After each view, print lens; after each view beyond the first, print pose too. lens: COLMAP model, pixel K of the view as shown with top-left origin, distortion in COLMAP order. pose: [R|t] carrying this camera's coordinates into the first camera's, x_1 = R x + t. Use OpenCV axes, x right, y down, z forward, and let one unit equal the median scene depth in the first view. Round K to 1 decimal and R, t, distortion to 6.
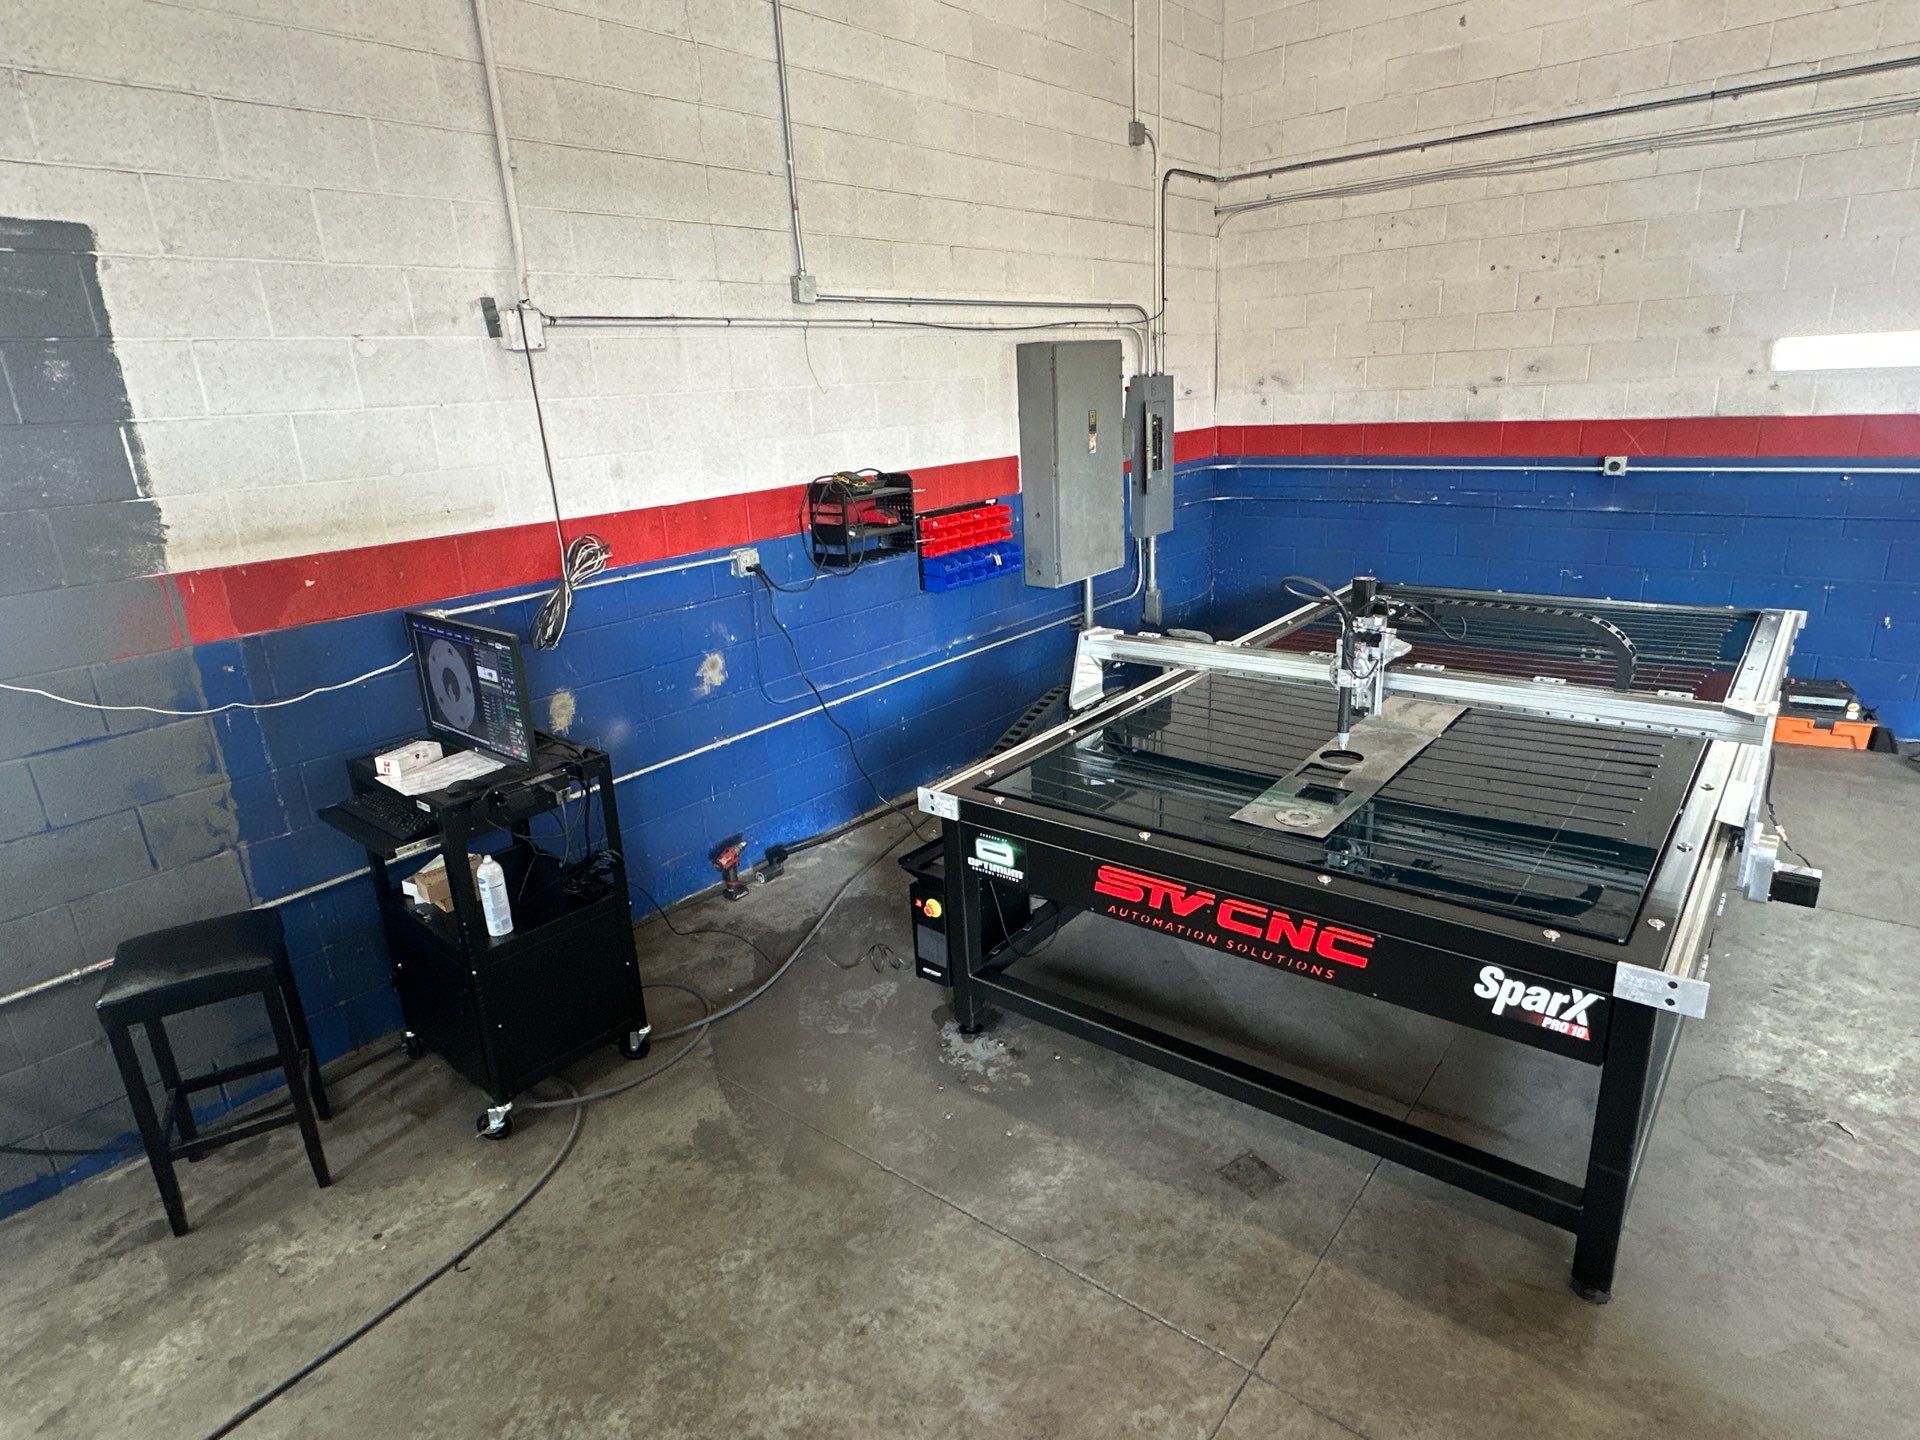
lens RADIAL K [[1059.2, 0, 960.0], [0, 1059.2, 720.0], [0, 0, 1]] dist [-0.002164, -0.001522]
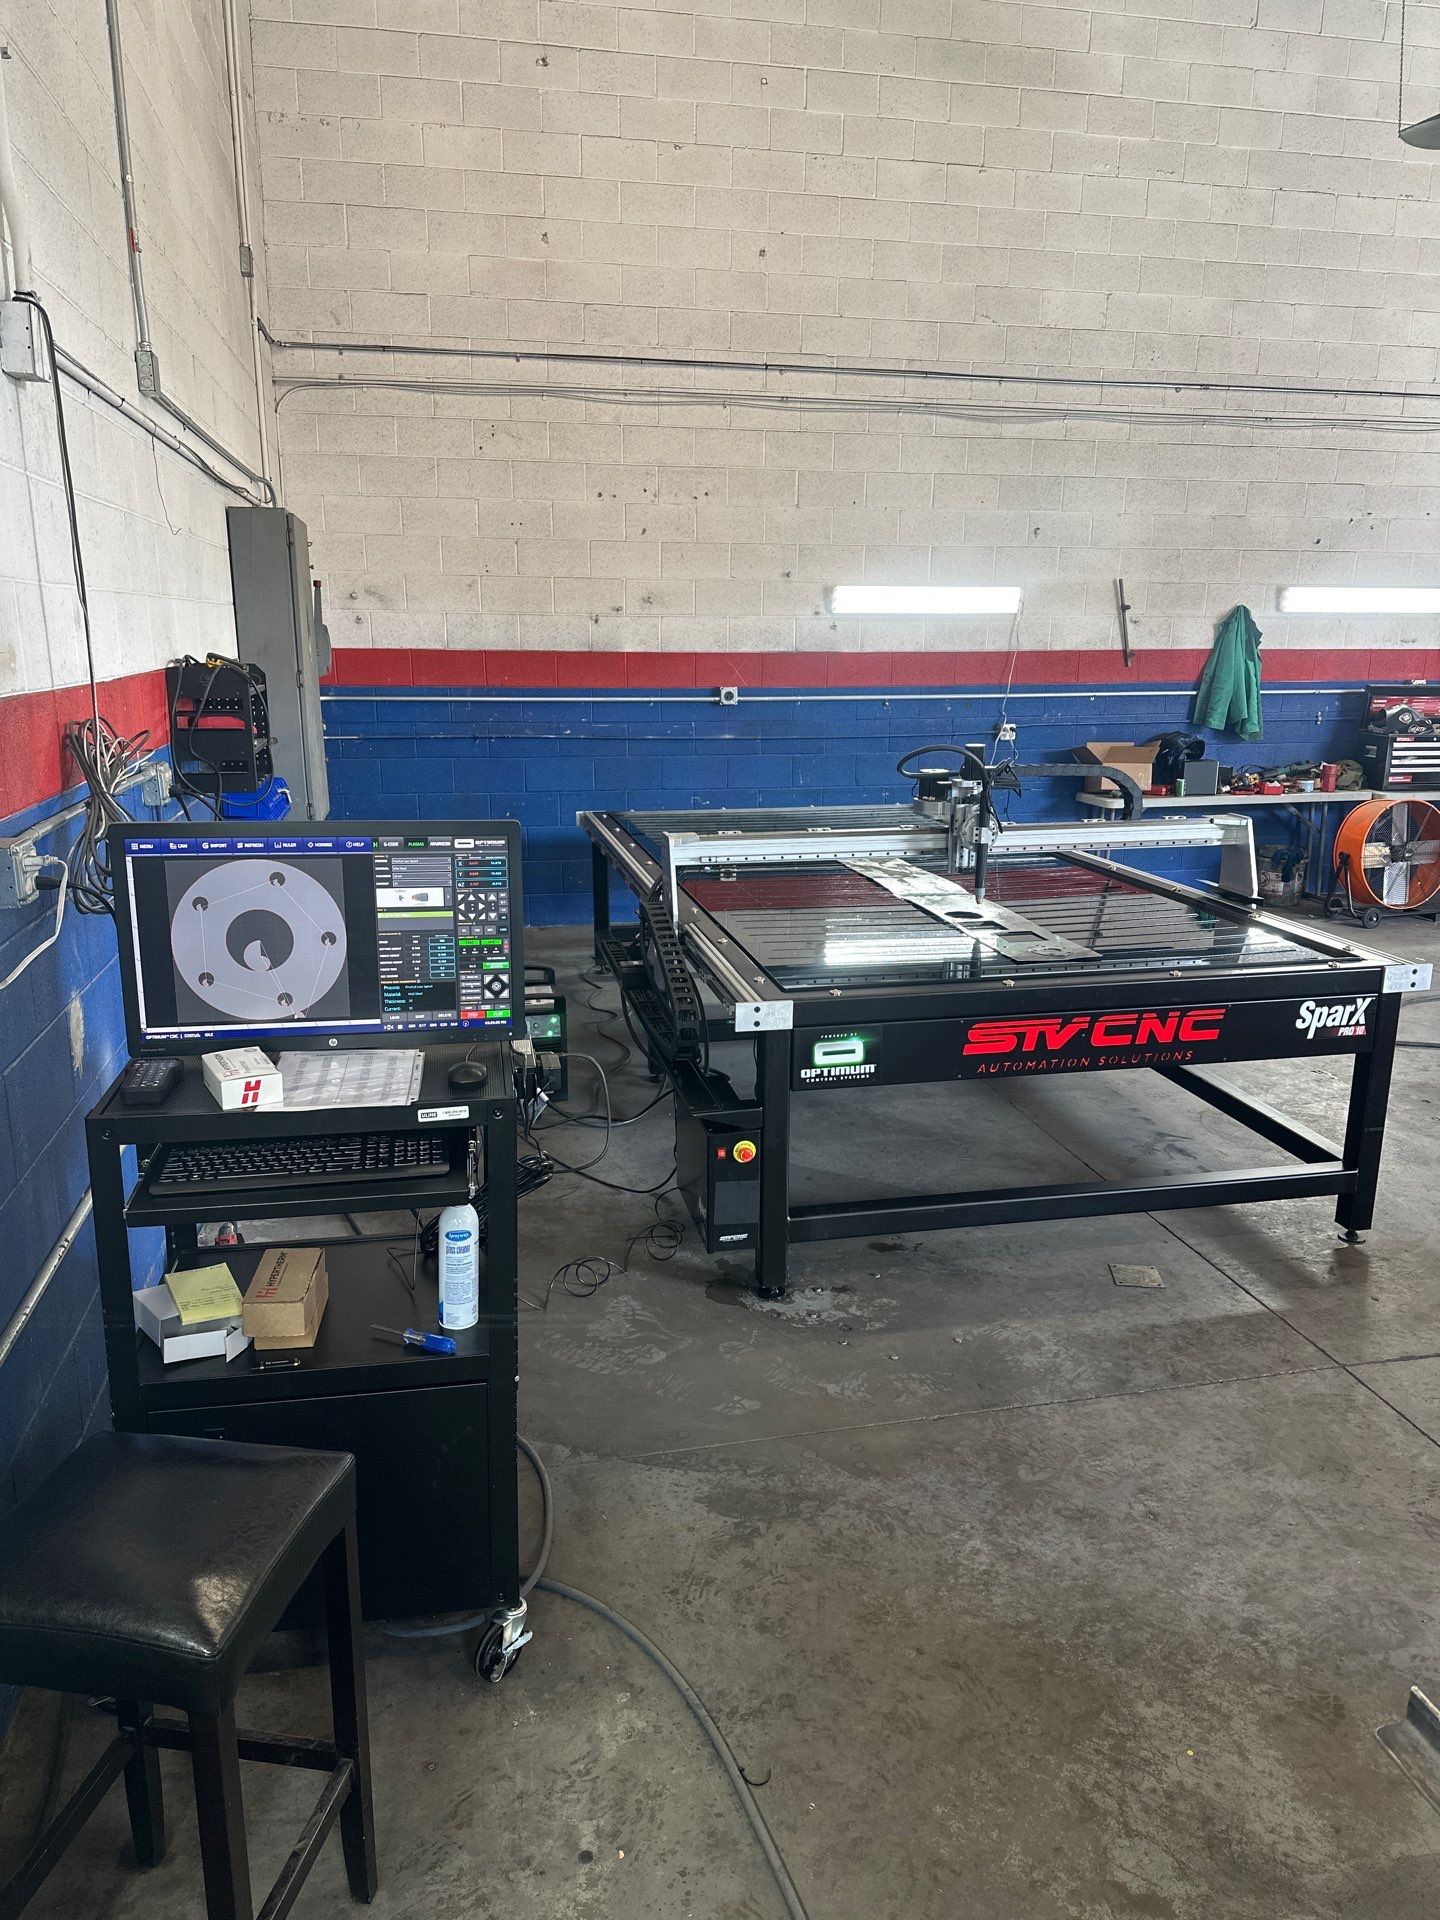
lens RADIAL K [[1318.3, 0, 720.0], [0, 1318.3, 960.0], [0, 0, 1]] dist [0.171074, -0.335825]
pose [[0.622846, -0.133310, 0.770903, -0.626875], [0.200412, 0.979683, 0.007493, 0.014878], [-0.756239, 0.149831, 0.636909, 0.256708]]
